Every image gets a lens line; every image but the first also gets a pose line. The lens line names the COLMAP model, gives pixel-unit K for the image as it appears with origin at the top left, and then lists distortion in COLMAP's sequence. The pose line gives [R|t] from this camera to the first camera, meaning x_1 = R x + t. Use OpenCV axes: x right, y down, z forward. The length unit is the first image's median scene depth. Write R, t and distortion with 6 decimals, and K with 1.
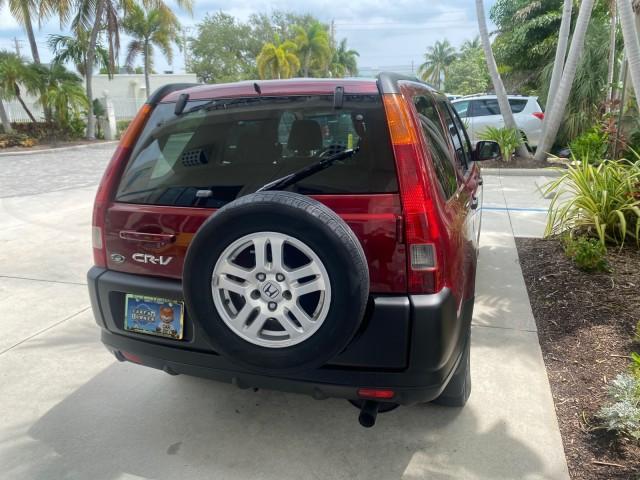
lens RADIAL K [[491.7, 0, 320.0], [0, 491.7, 240.0], [0, 0, 1]] dist [0.009385, -0.011732]
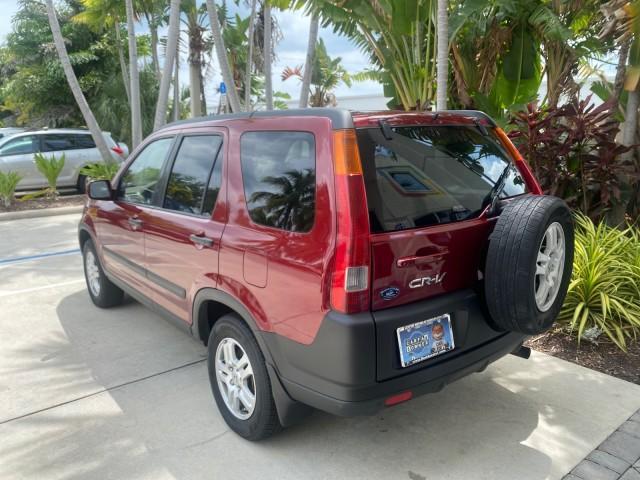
lens RADIAL K [[497.5, 0, 313.9], [0, 497.5, 240.7], [0, 0, 1]] dist [-0.009974, 0.004253]
pose [[0.550435, -0.152684, 0.820797, -0.177099], [0.210369, 0.976778, 0.040624, -0.017937], [-0.807939, 0.150310, 0.569773, 0.082616]]
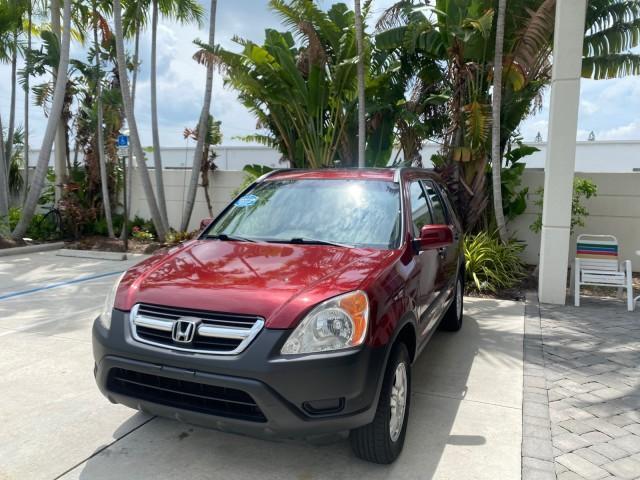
lens RADIAL K [[491.7, 0, 320.0], [0, 491.7, 240.0], [0, 0, 1]] dist [0.009385, -0.011732]
pose [[0.088346, -0.080491, 0.992832, -0.381243], [0.250576, 0.966473, 0.056056, -0.041222], [-0.964057, 0.243827, 0.105553, 0.206547]]
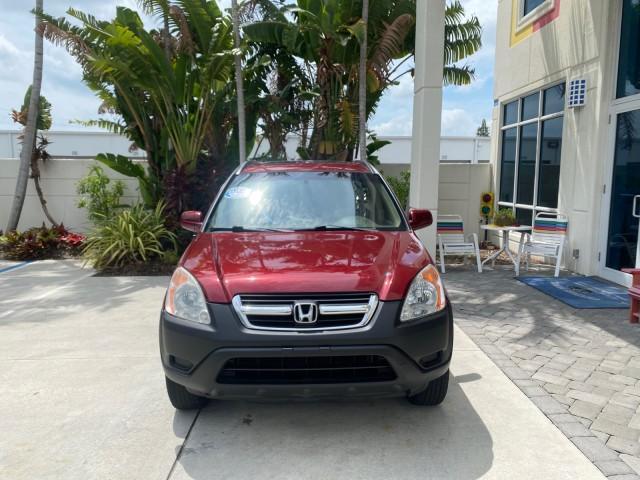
lens RADIAL K [[491.7, 0, 320.0], [0, 491.7, 240.0], [0, 0, 1]] dist [0.009385, -0.011732]
pose [[-0.325022, -0.094420, 0.940981, -0.390790], [0.255220, 0.949327, 0.183413, -0.069082], [-0.910617, 0.299771, -0.284455, 0.308052]]
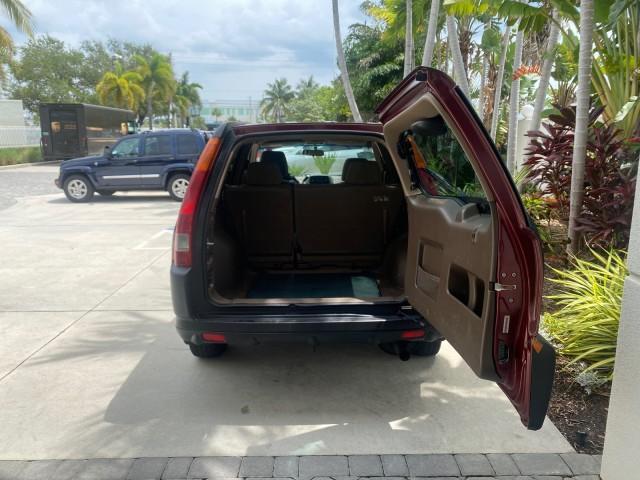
lens RADIAL K [[491.7, 0, 320.0], [0, 491.7, 240.0], [0, 0, 1]] dist [0.009385, -0.011732]
pose [[0.948983, -0.046900, 0.311819, -0.075263], [0.066373, 0.996432, -0.052127, 0.011341], [-0.308262, 0.070164, 0.948711, -0.041723]]
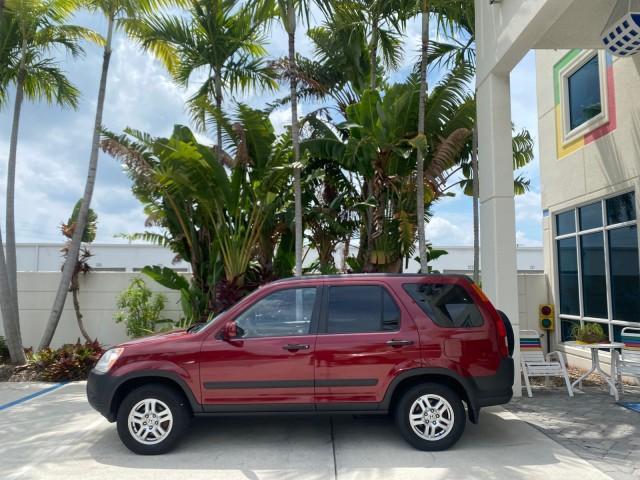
lens RADIAL K [[491.7, 0, 320.0], [0, 491.7, 240.0], [0, 0, 1]] dist [0.009385, -0.011732]
pose [[-0.310408, 0.117007, 0.943375, -0.339516], [0.260214, 0.964950, -0.034062, -0.084749], [-0.914295, 0.234906, -0.329975, 0.349099]]
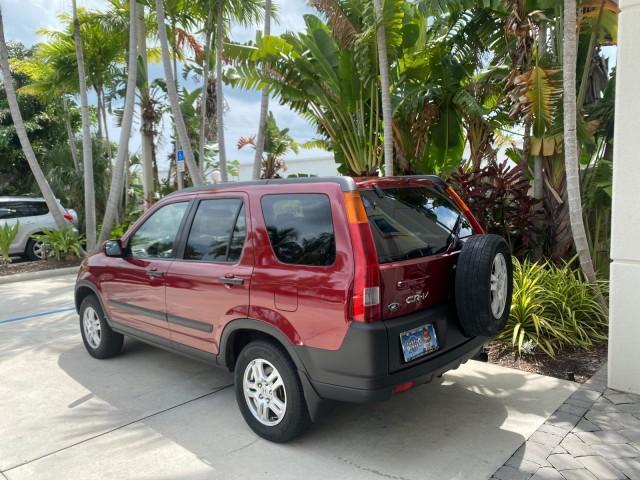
lens RADIAL K [[493.9, 0, 317.1], [0, 493.9, 240.2], [0, 0, 1]] dist [0.004639, -0.006383]
pose [[0.425528, -0.070631, 0.902185, -0.233274], [0.255389, 0.965798, -0.044847, -0.017348], [-0.868160, 0.249492, 0.429012, 0.084437]]
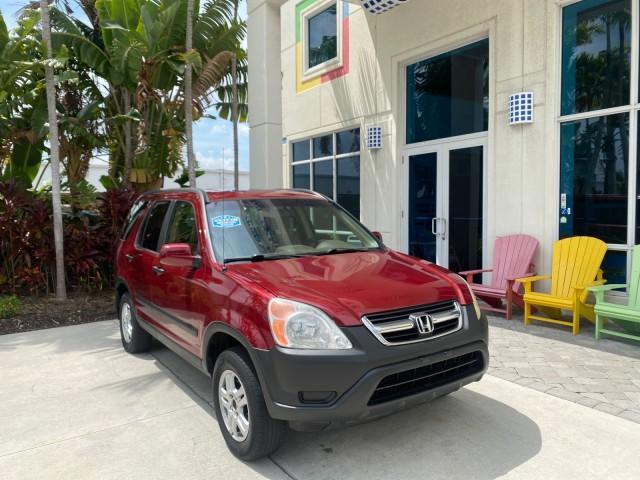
lens RADIAL K [[491.3, 0, 320.7], [0, 491.3, 243.9], [0, 0, 1]] dist [0.004789, -0.001633]
pose [[-0.788916, -0.008335, 0.614444, -0.315221], [0.192940, 0.945983, 0.260558, -0.100180], [-0.583426, 0.324109, -0.744693, 0.423946]]
